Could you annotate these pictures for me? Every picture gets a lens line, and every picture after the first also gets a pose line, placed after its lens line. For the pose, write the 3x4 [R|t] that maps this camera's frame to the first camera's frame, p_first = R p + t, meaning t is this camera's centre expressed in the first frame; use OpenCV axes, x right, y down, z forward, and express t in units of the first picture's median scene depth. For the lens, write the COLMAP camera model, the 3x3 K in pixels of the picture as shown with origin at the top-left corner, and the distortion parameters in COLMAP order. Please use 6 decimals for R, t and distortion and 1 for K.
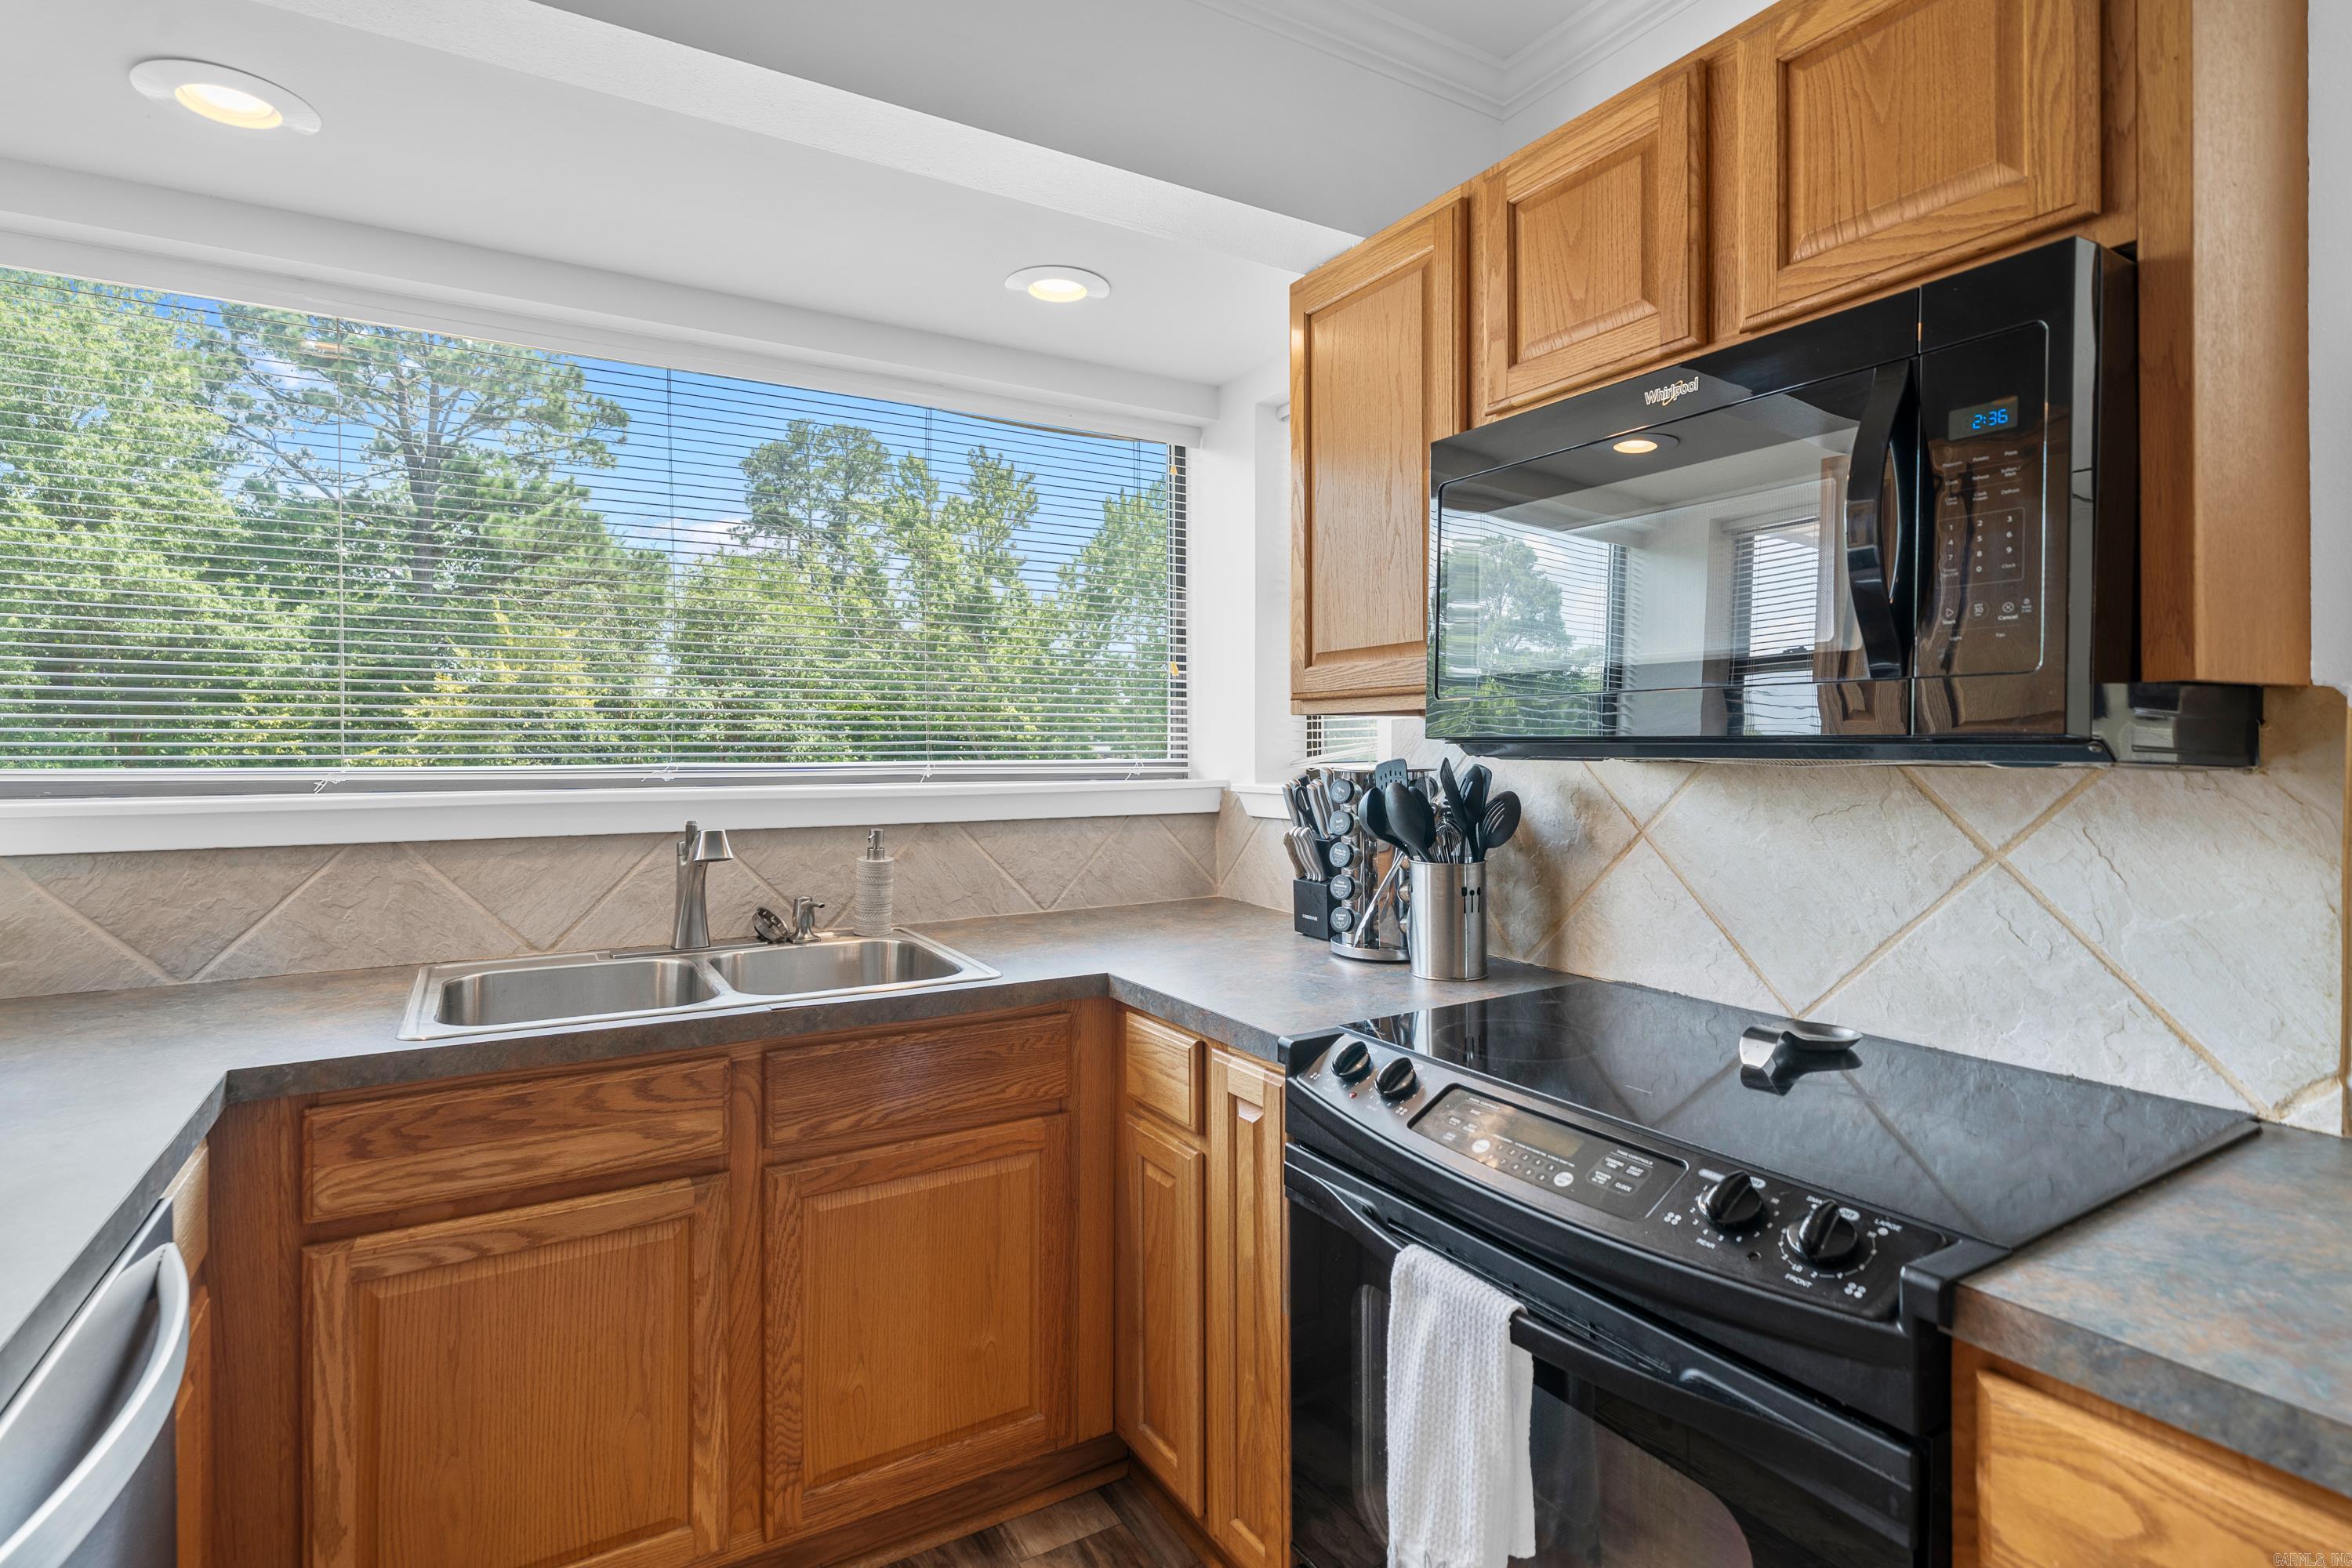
lens RADIAL K [[1154.4, 0, 1184.2], [0, 1154.4, 741.1], [0, 0, 1]] dist [0.004470, 0.000386]
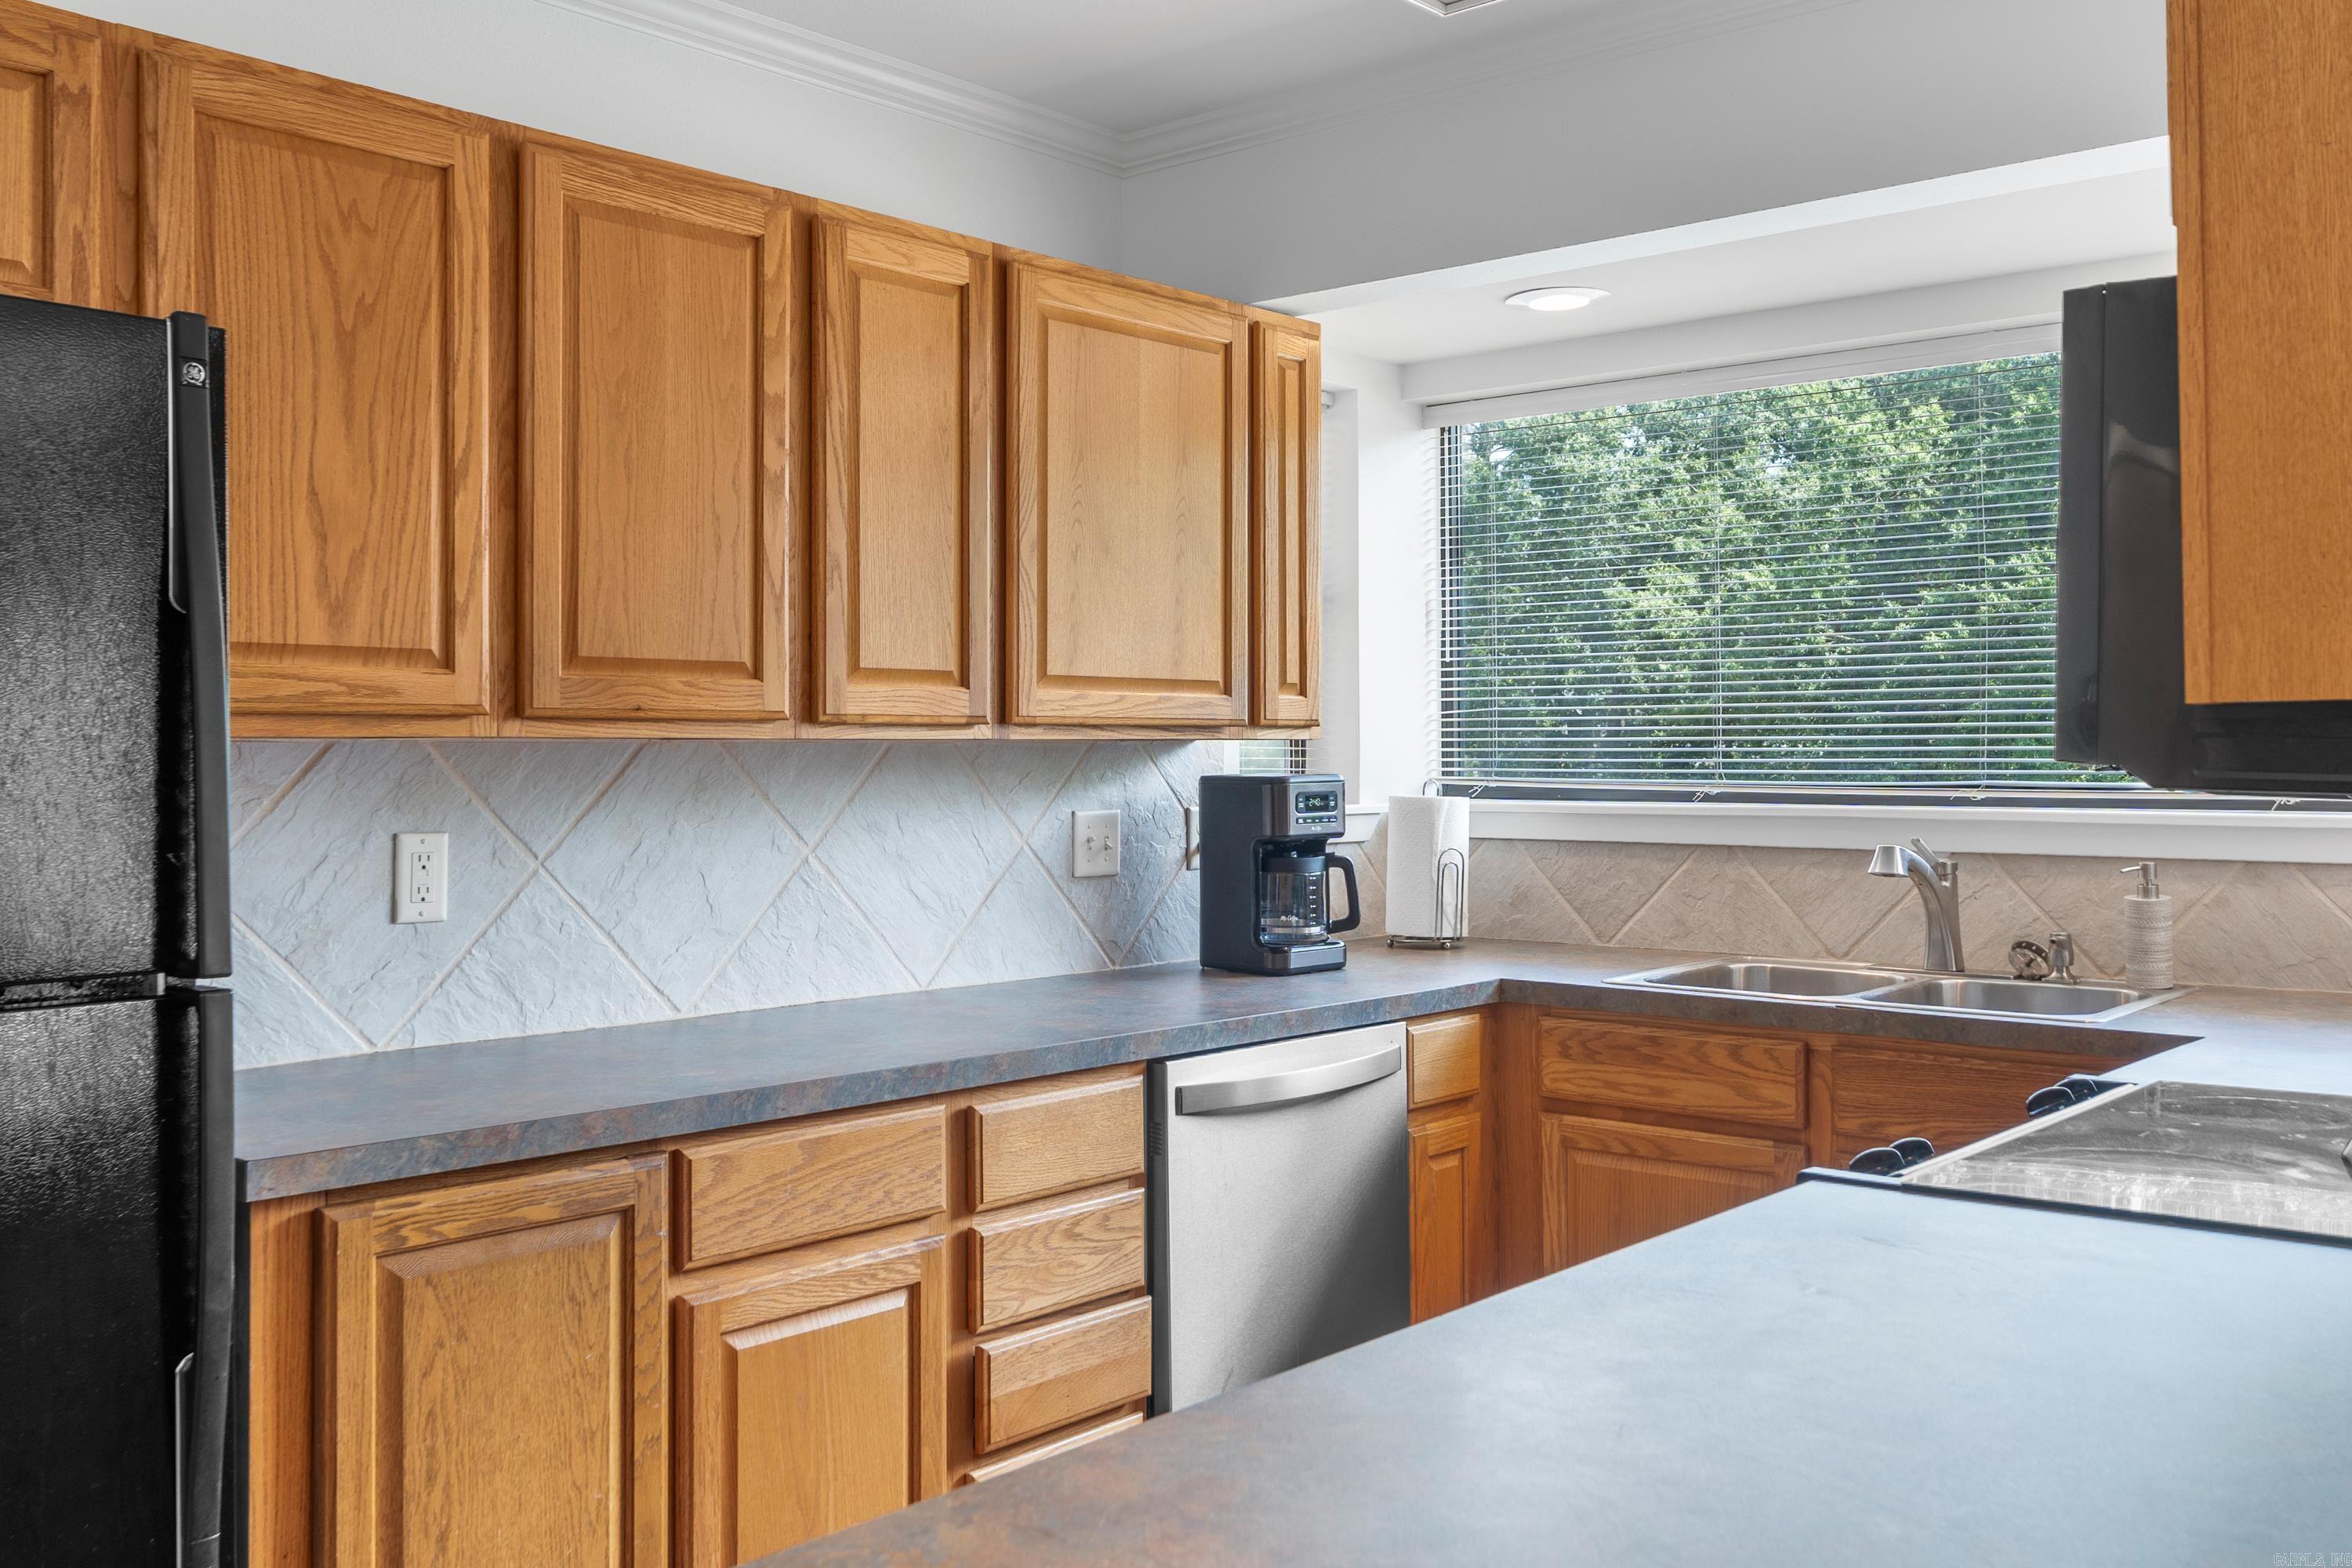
lens RADIAL K [[2126.5, 0, 1179.5], [0, 2126.5, 720.9], [0, 0, 1]] dist [0.005062, 0.002666]
pose [[0.316941, -0.014897, -0.948328, 1.146993], [0.004276, 0.999889, -0.014278, -0.008782], [0.948436, 0.000470, 0.316969, -0.186613]]
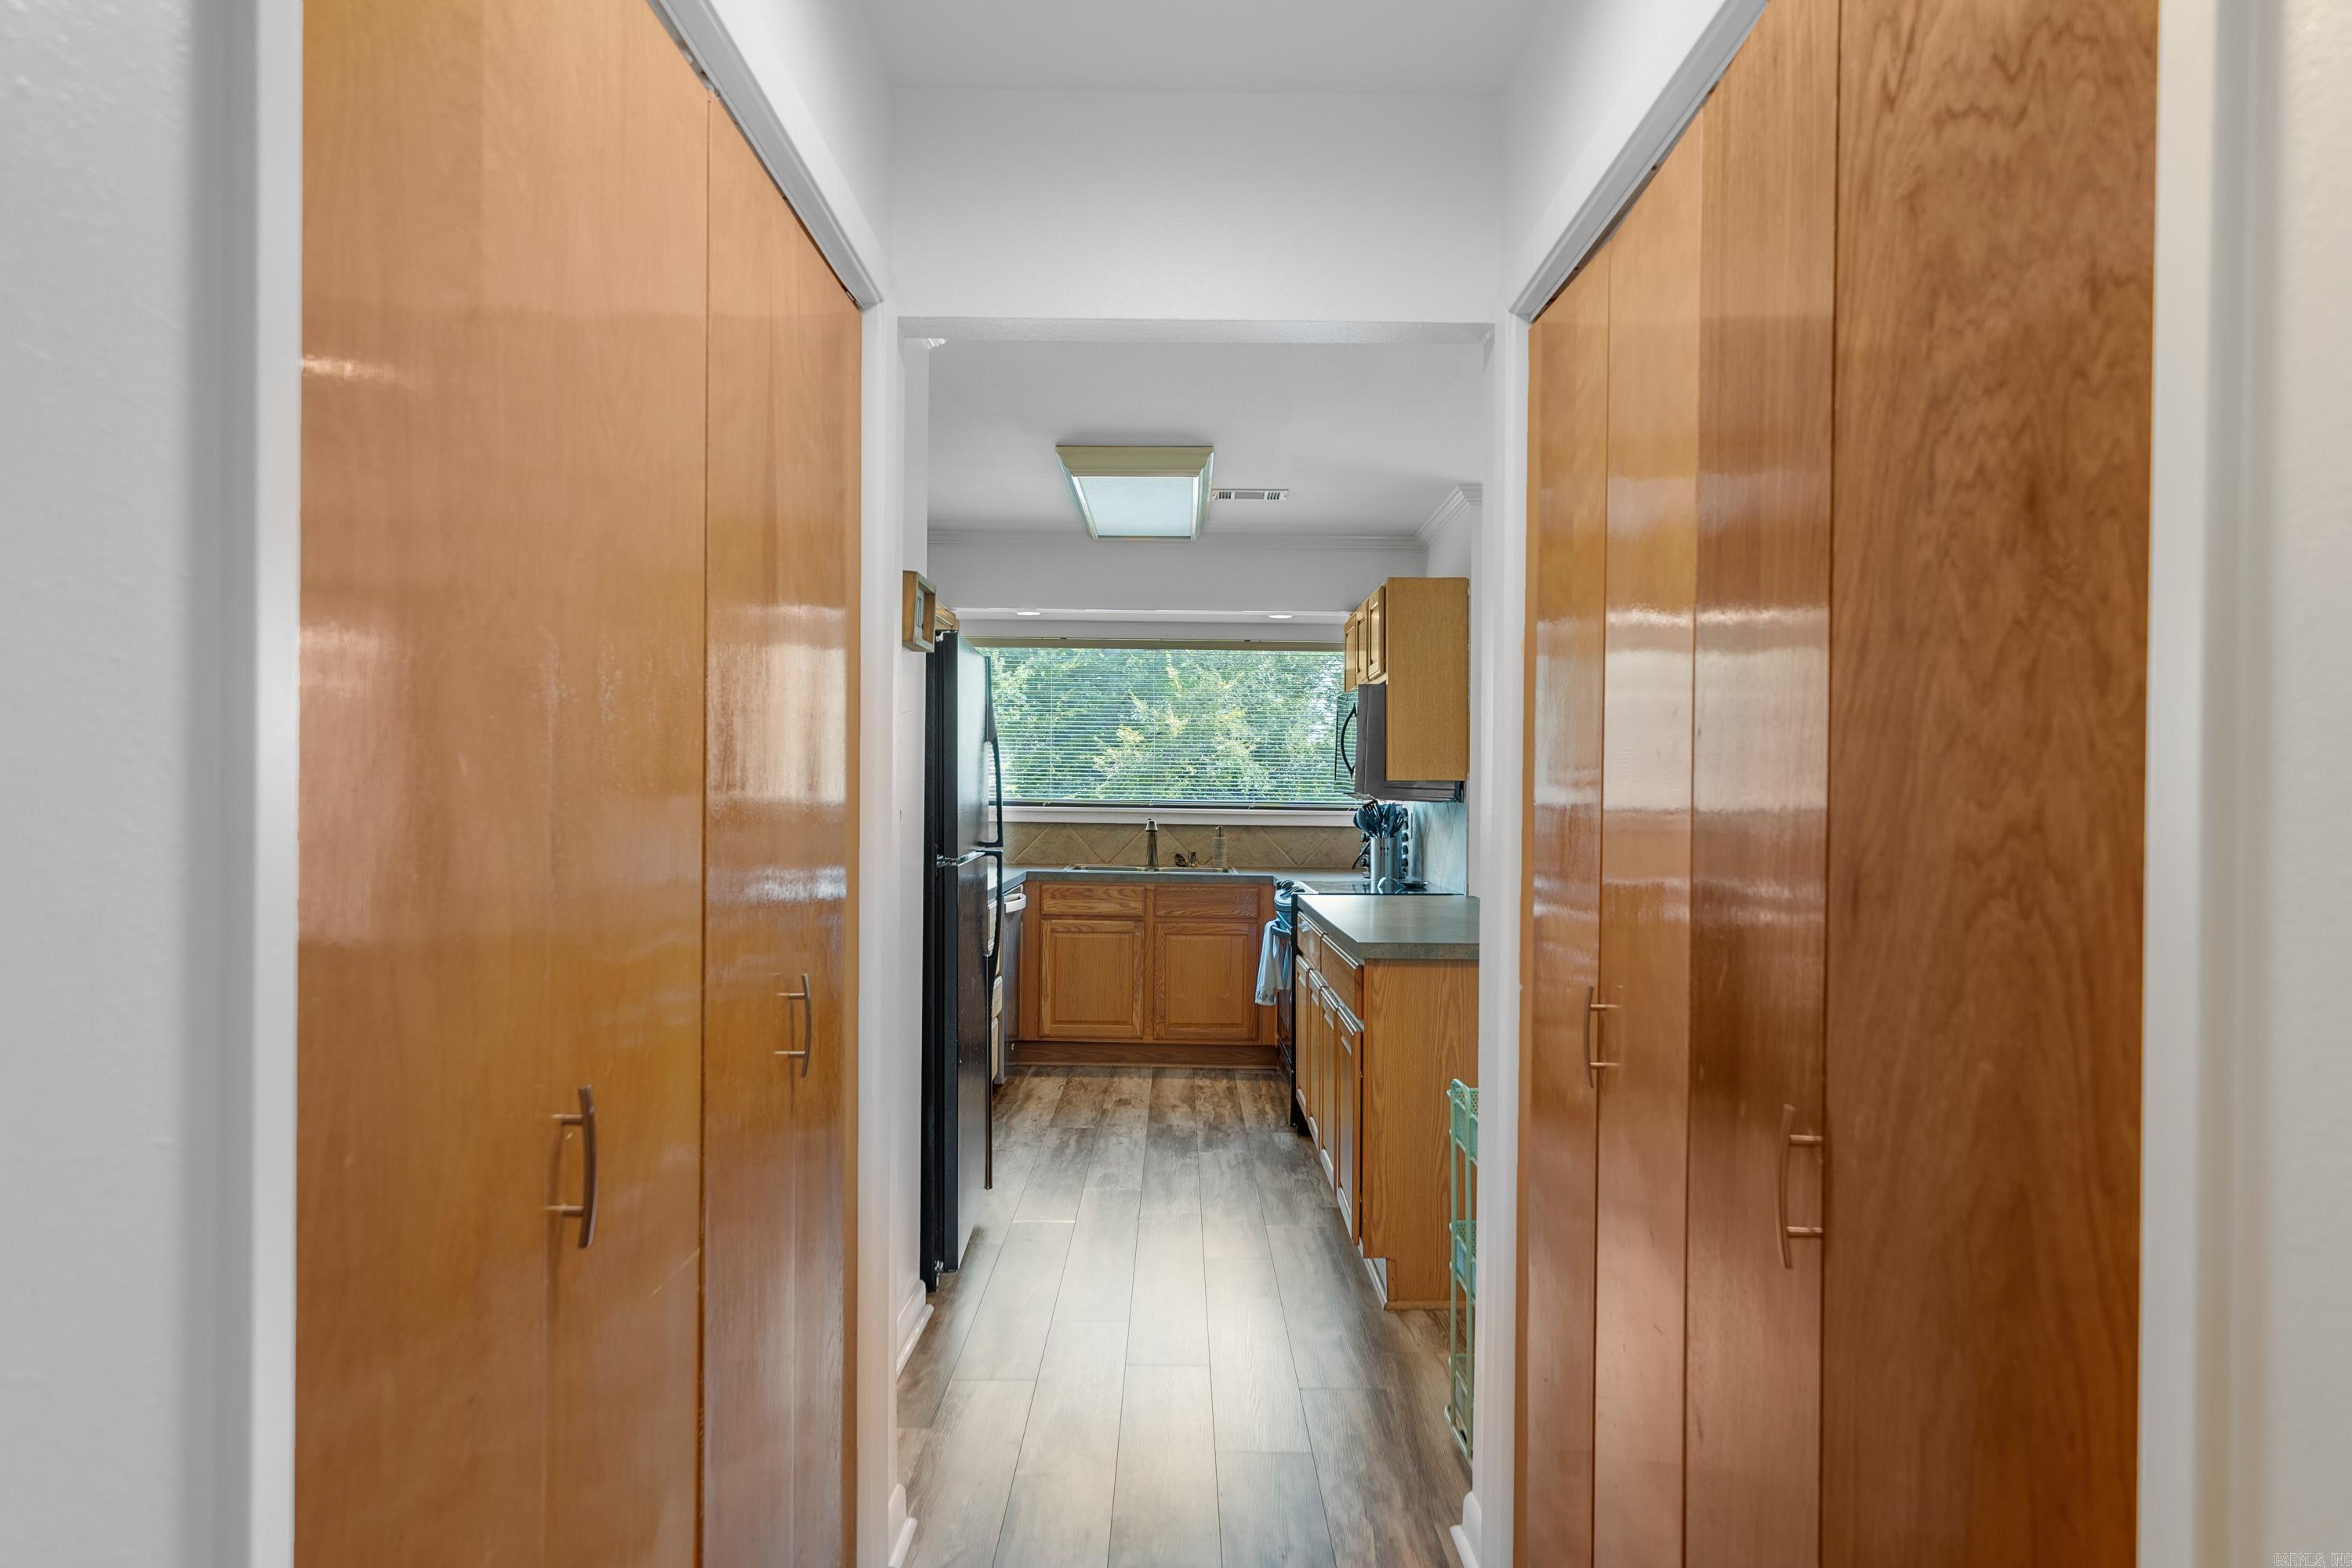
lens RADIAL K [[1462.7, 0, 1176.0], [0, 1462.7, 784.0], [0, 0, 1]] dist [0.002245, 0.000042]
pose [[0.856974, 0.009914, -0.515265, 1.521015], [-0.013561, 0.999903, -0.003315, -0.004216], [0.515182, 0.009828, 0.857025, -2.103637]]
